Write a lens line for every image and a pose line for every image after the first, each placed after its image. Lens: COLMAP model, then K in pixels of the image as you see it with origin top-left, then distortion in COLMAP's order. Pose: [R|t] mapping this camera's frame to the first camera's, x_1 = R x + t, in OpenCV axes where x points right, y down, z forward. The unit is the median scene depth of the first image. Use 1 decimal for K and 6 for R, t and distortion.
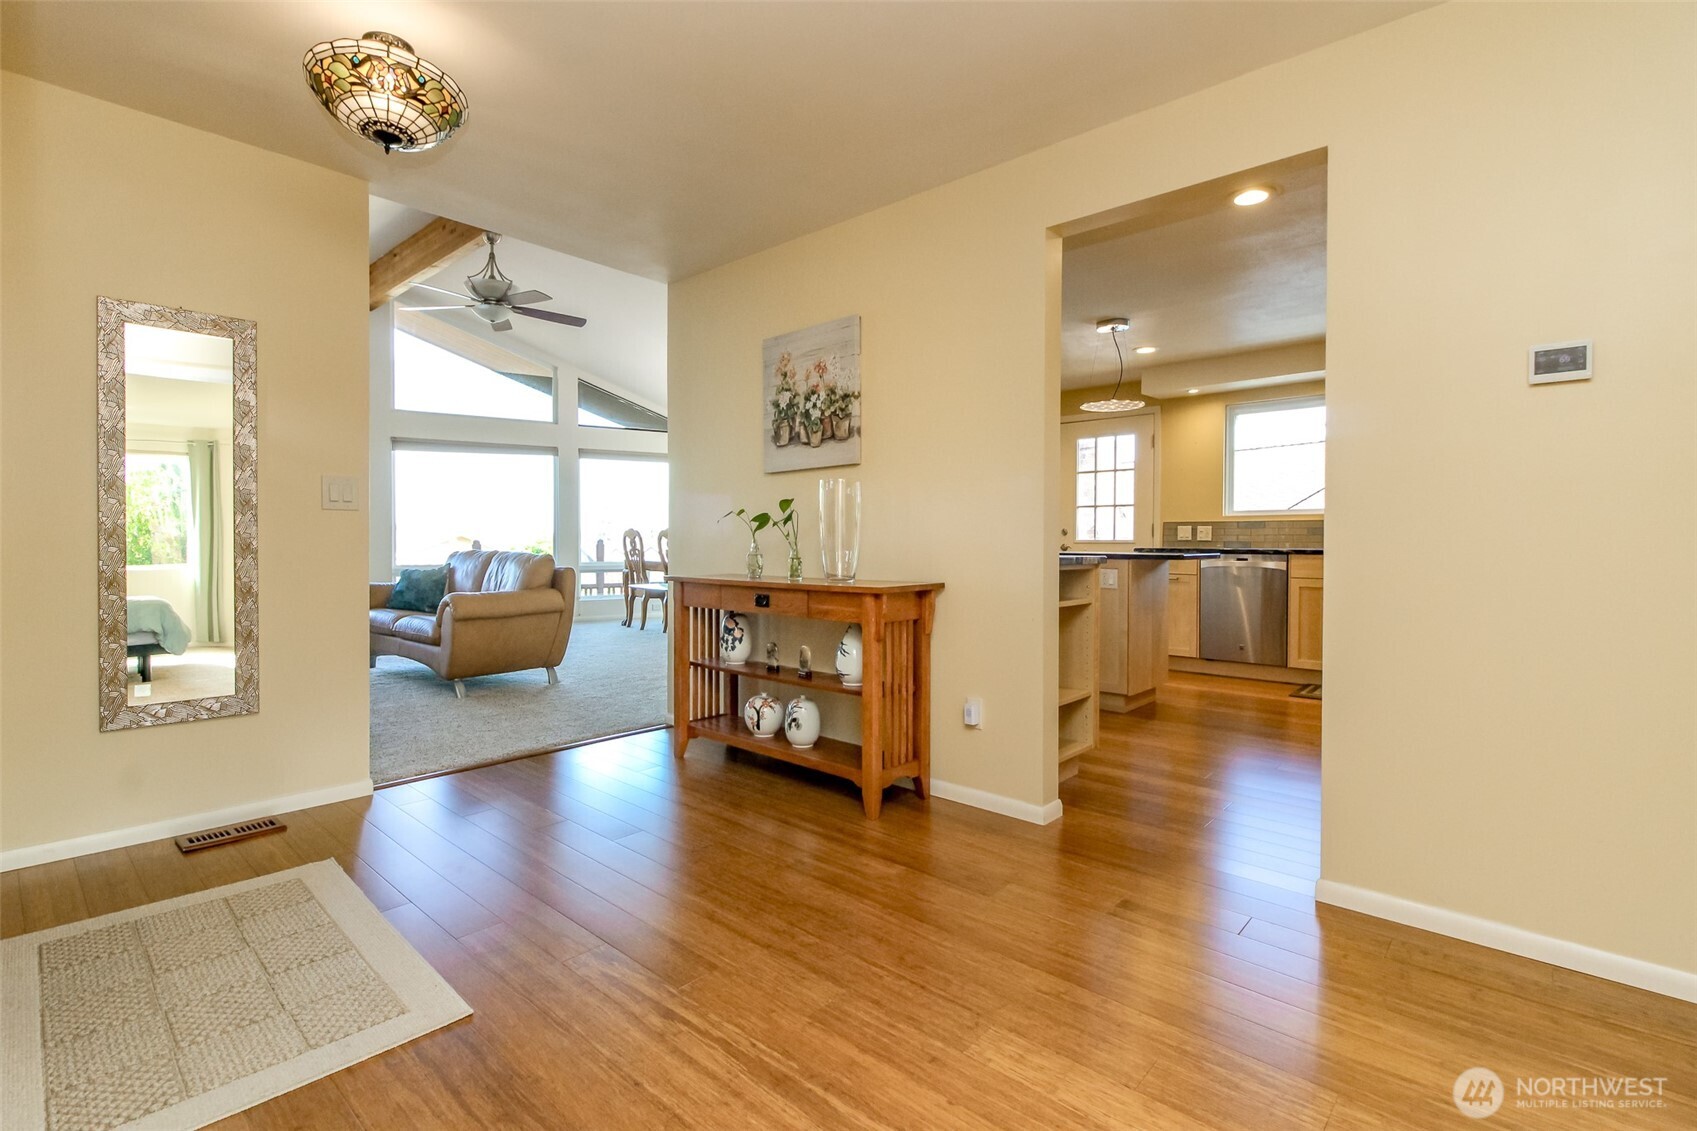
lens RADIAL K [[771.5, 0, 873.2], [0, 771.5, 544.8], [0, 0, 1]] dist [0.013845, -0.005011]
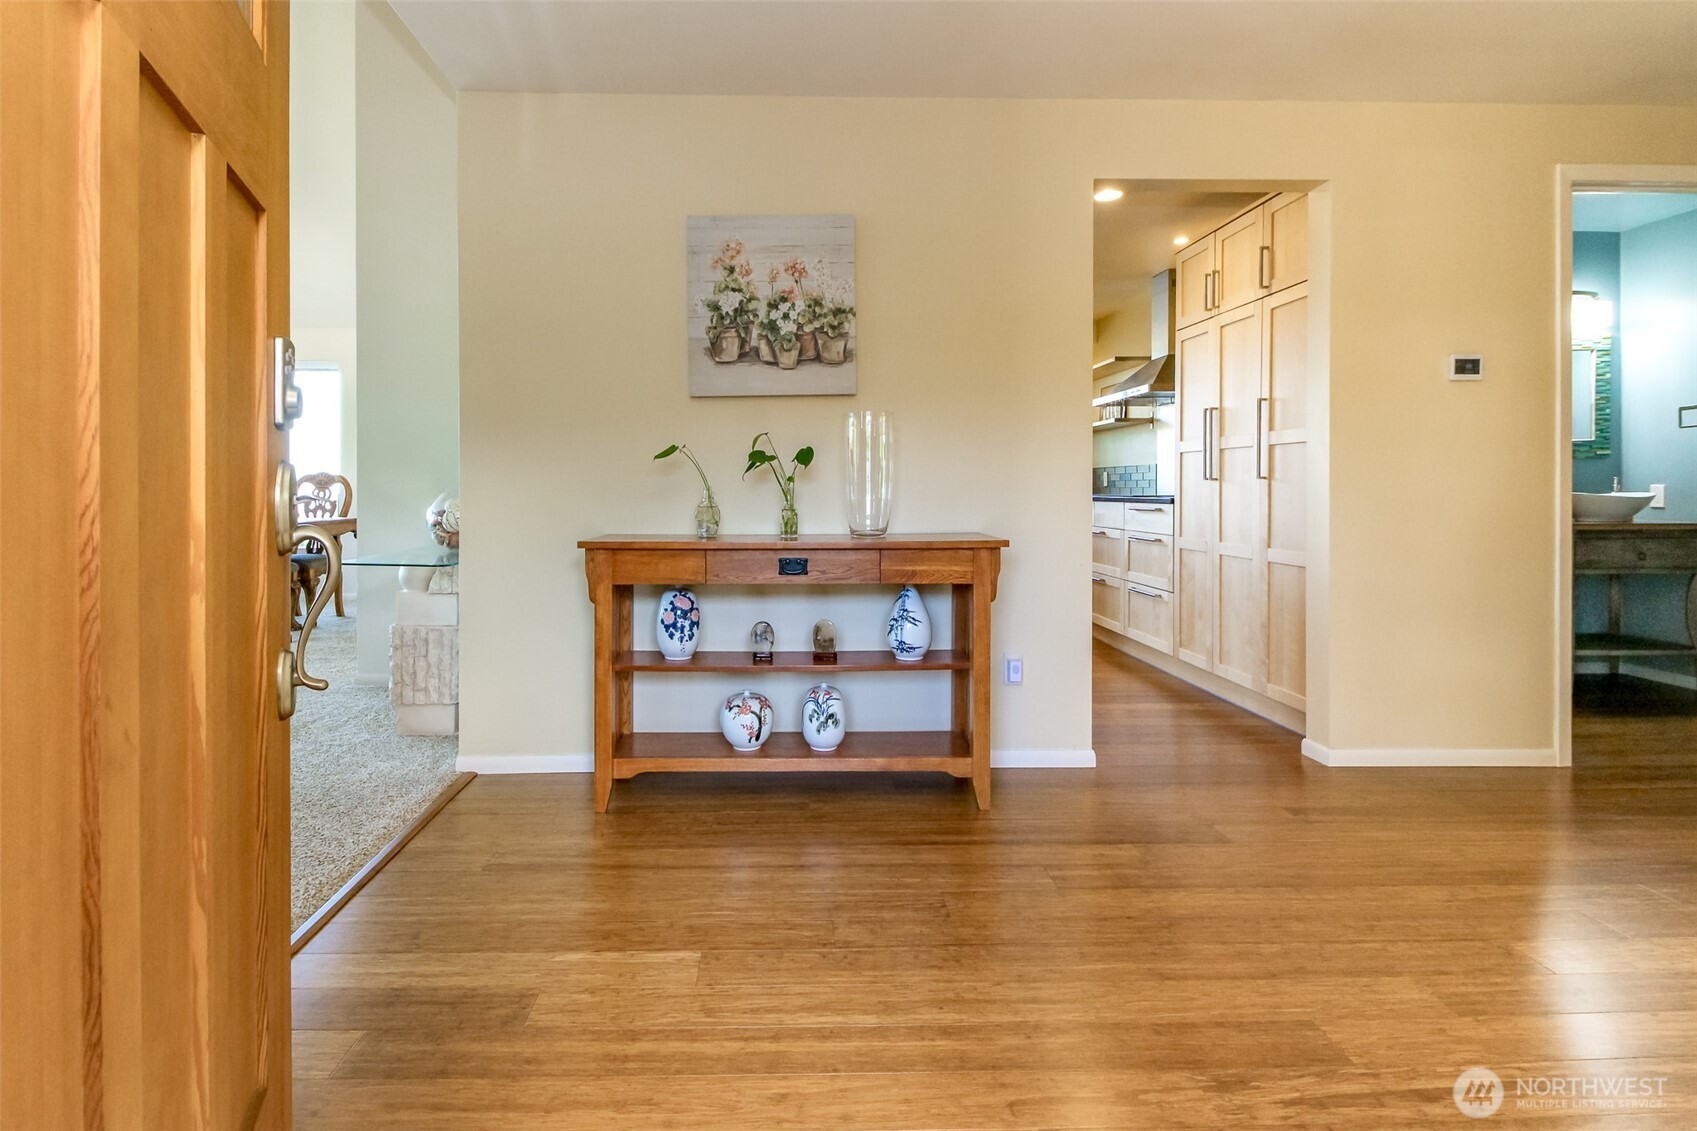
lens RADIAL K [[771.5, 0, 852.4], [0, 771.5, 485.1], [0, 0, 1]] dist [0.013845, -0.005011]
pose [[0.741487, -0.002072, 0.670964, -0.562278], [0.006396, 0.999972, -0.003981, -0.003744], [-0.670936, 0.007243, 0.741480, 0.371538]]
